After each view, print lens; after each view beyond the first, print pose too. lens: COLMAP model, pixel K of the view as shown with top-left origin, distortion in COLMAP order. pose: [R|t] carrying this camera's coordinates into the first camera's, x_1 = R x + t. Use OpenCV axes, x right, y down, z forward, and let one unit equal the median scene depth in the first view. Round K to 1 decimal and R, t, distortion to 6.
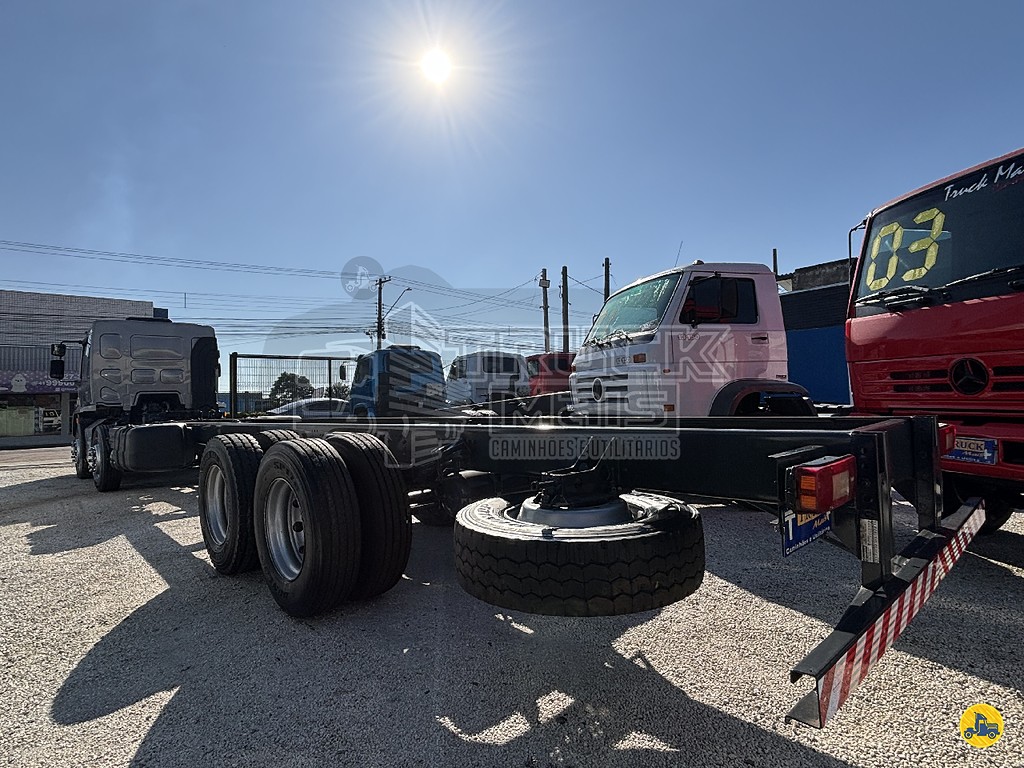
lens RADIAL K [[584.1, 0, 512.9], [0, 584.1, 388.1], [0, 0, 1]] dist [-0.002622, -0.000476]
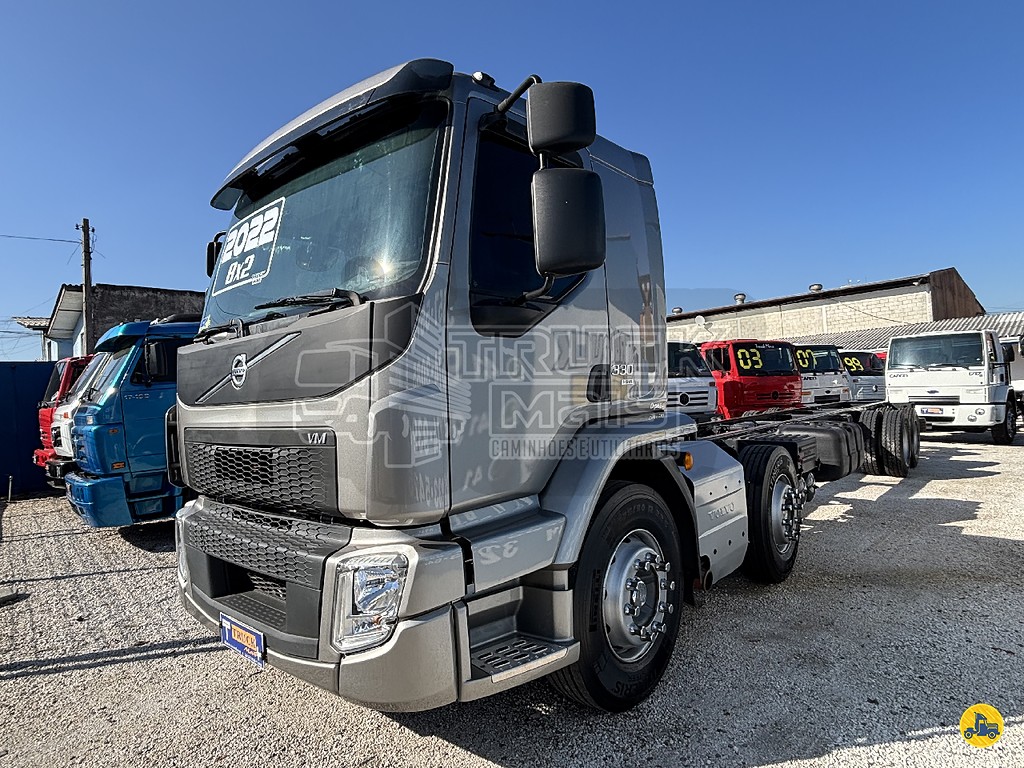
lens RADIAL K [[584.1, 0, 512.9], [0, 584.1, 388.1], [0, 0, 1]] dist [-0.002622, -0.000476]
pose [[-0.213819, 0.093600, 0.972379, -1.410317], [0.065826, 0.994517, -0.081257, 0.074295], [-0.974653, 0.046634, -0.218808, 1.862642]]
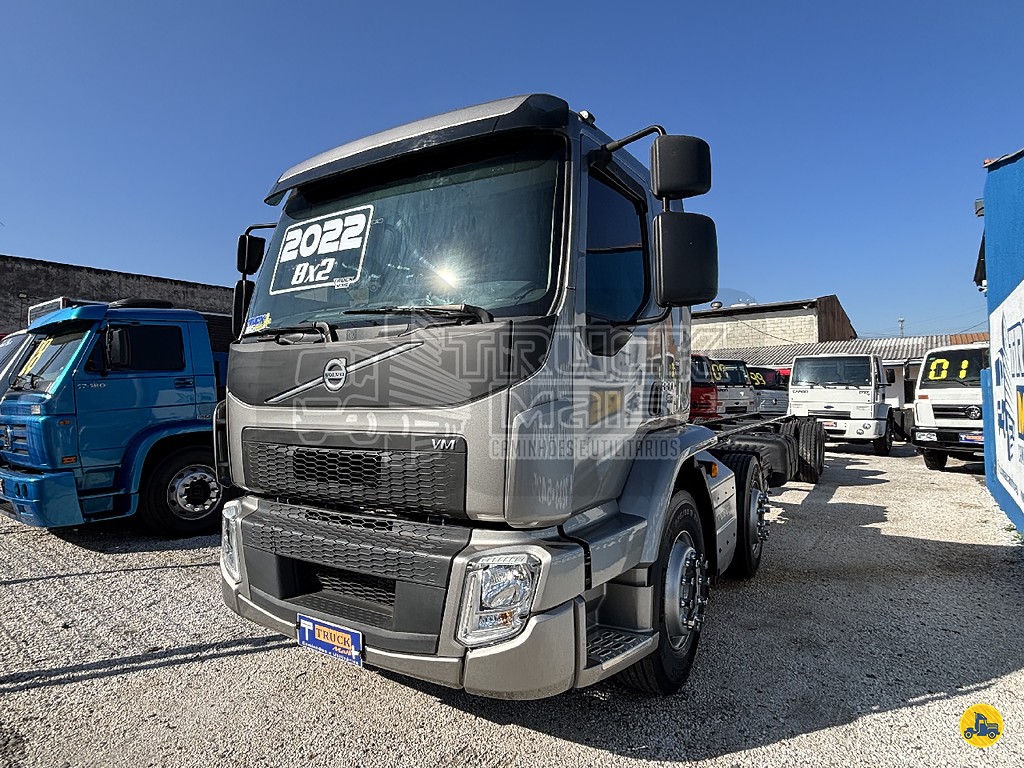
lens RADIAL K [[584.1, 0, 512.9], [0, 584.1, 388.1], [0, 0, 1]] dist [-0.002622, -0.000476]
pose [[-0.370482, 0.081184, 0.925285, -1.404002], [0.038100, 0.996663, -0.072191, 0.062613], [-0.928058, 0.008508, -0.372338, 1.978998]]
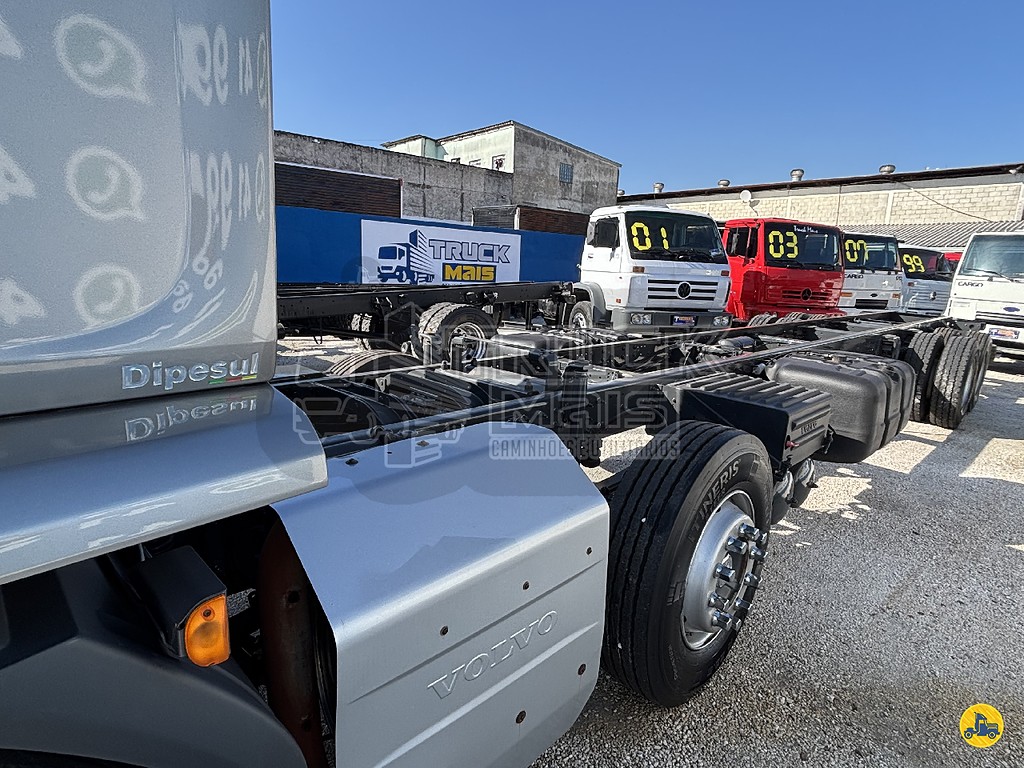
lens RADIAL K [[584.1, 0, 512.9], [0, 584.1, 388.1], [0, 0, 1]] dist [-0.002622, -0.000476]
pose [[-0.166039, -0.145190, 0.975372, -1.113853], [-0.027272, 0.989399, 0.142636, 0.042671], [-0.985742, -0.002917, -0.168239, 1.606480]]
